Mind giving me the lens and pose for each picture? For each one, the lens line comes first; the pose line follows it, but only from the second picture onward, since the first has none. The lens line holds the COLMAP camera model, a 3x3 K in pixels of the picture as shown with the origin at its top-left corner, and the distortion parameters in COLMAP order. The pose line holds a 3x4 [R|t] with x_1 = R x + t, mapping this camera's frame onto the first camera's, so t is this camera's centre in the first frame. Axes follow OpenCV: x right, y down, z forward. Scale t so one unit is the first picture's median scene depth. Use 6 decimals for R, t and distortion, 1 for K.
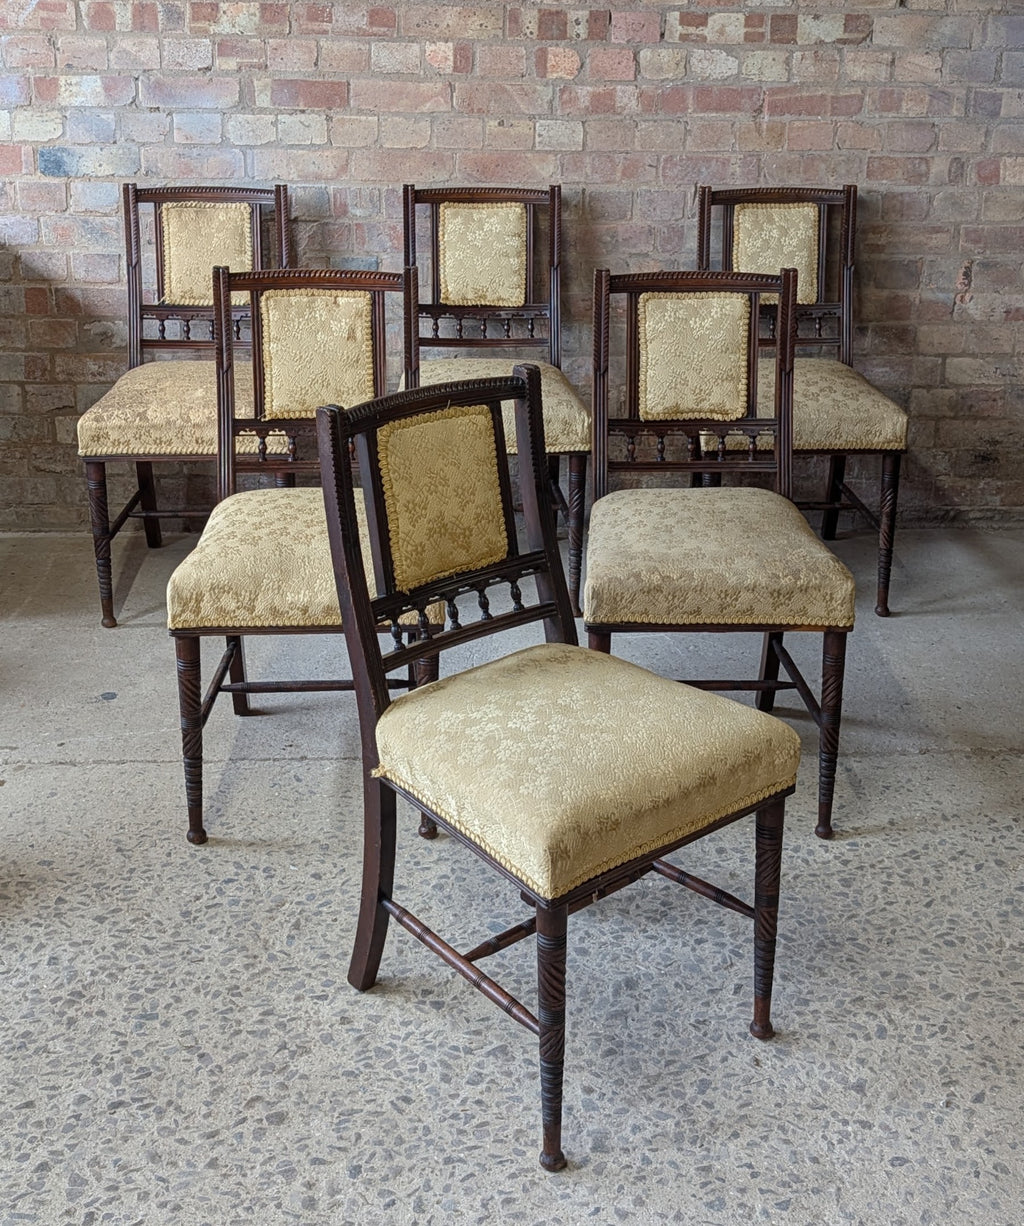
lens RADIAL K [[1626.2, 0, 538.9], [0, 1626.2, 476.2], [0, 0, 1]] dist [0.167446, -0.621862]
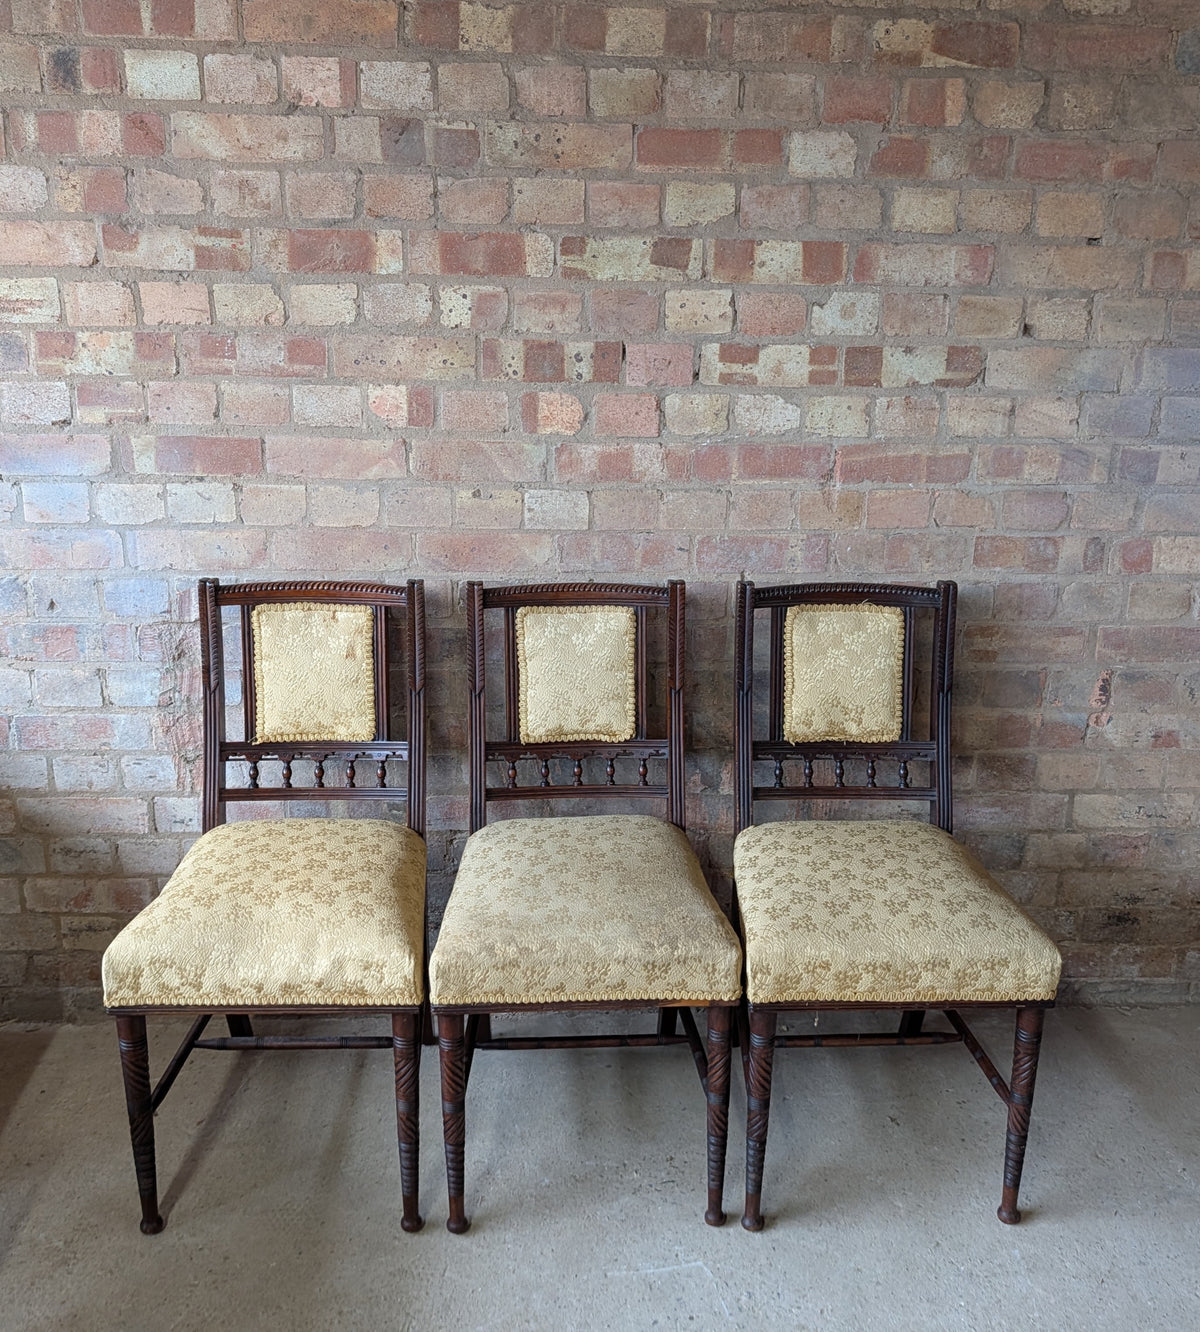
lens RADIAL K [[1249.5, 0, 603.6], [0, 1249.5, 646.0], [0, 0, 1]] dist [0.096245, -0.245915]
pose [[0.999999, -0.001451, -0.000339, 0.034004], [0.001439, 0.999463, -0.032726, -0.129633], [0.000386, 0.032726, 0.999464, 0.444509]]
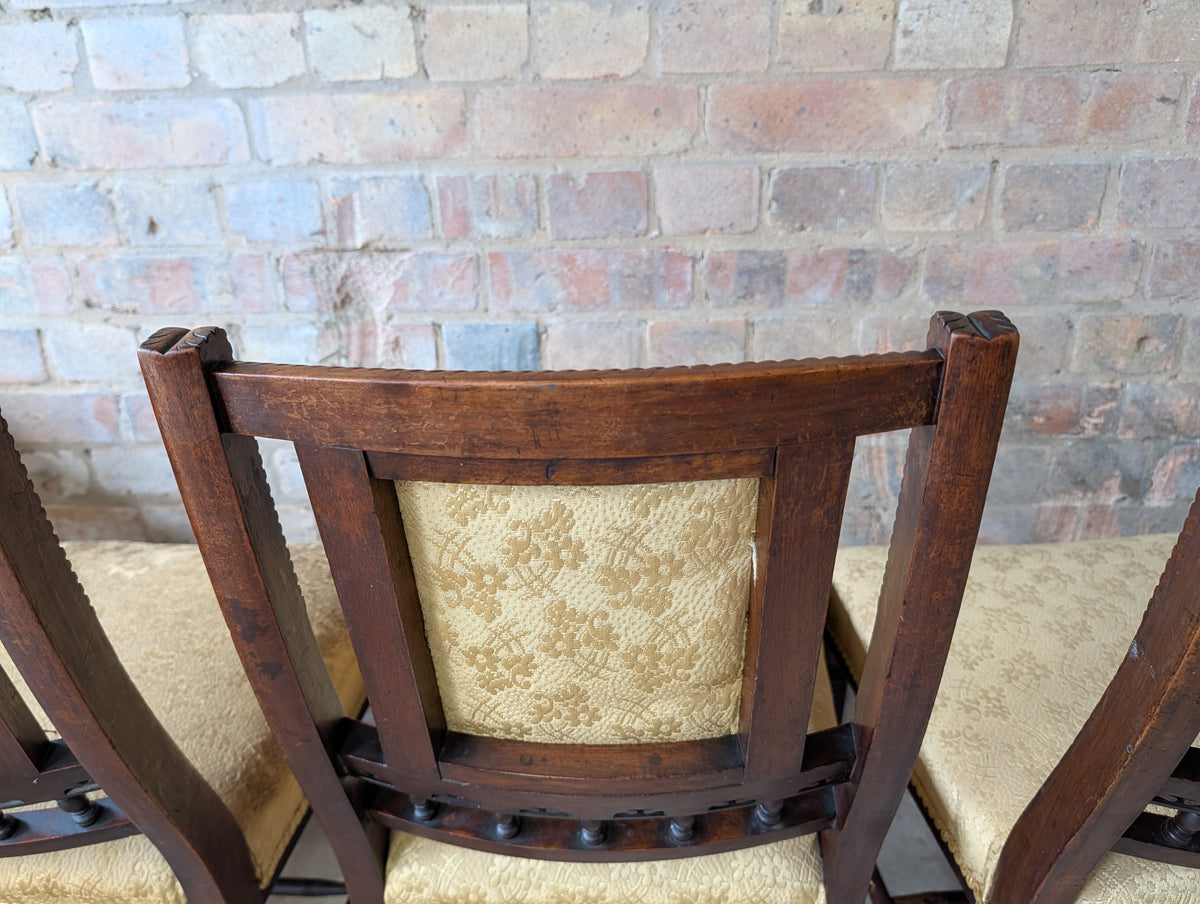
lens RADIAL K [[871.6, 0, 589.7], [0, 871.6, 450.9], [0, 0, 1]] dist [-0.029331, 0.027180]
pose [[0.994672, -0.001725, -0.103079, -0.058565], [0.011471, 0.995503, 0.094030, -0.123148], [0.102453, -0.094712, 0.990219, 0.763334]]
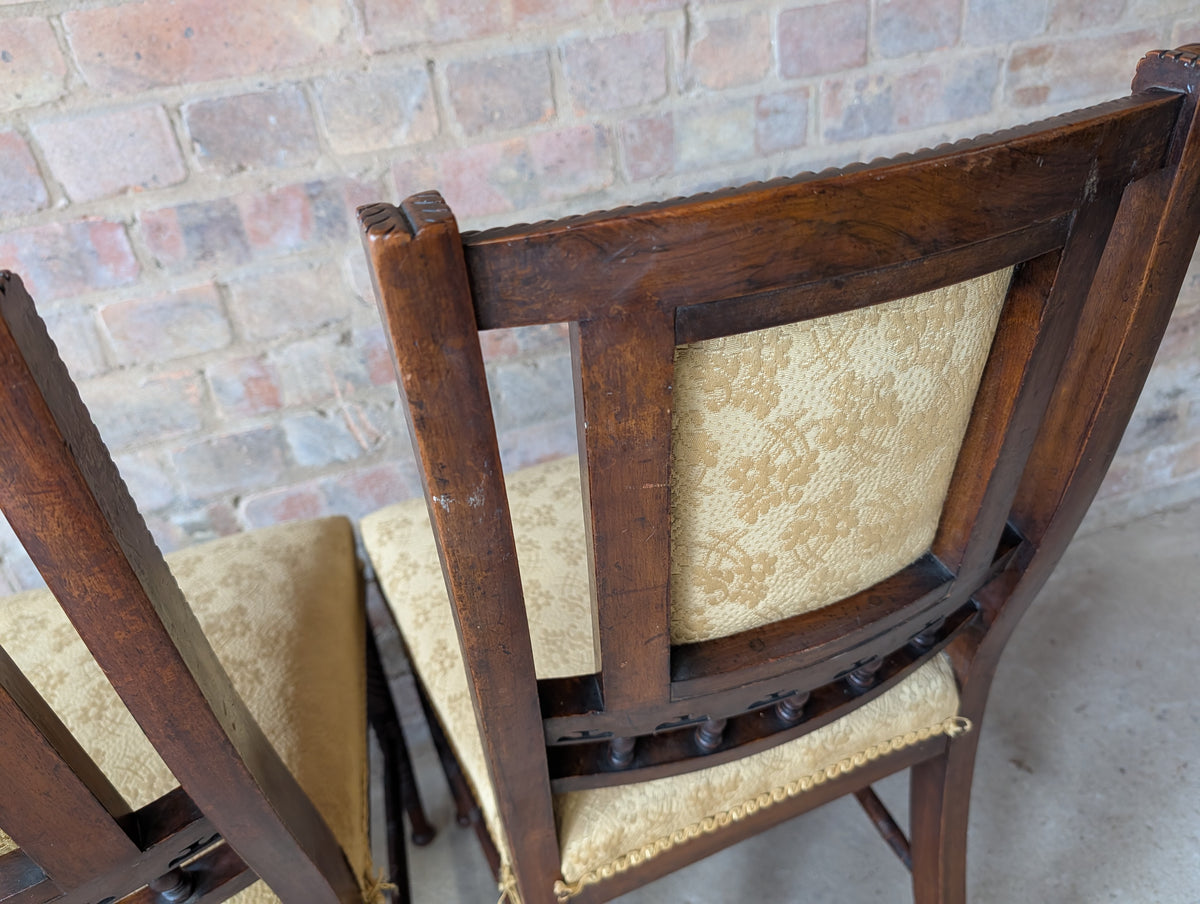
lens RADIAL K [[883.6, 0, 594.0], [0, 883.6, 439.5], [0, 0, 1]] dist [-0.006853, -0.005359]
pose [[0.956295, -0.238657, 0.168947, 0.007314], [0.207948, 0.961274, 0.180861, -0.118966], [-0.205568, -0.137824, 0.968889, 0.781573]]
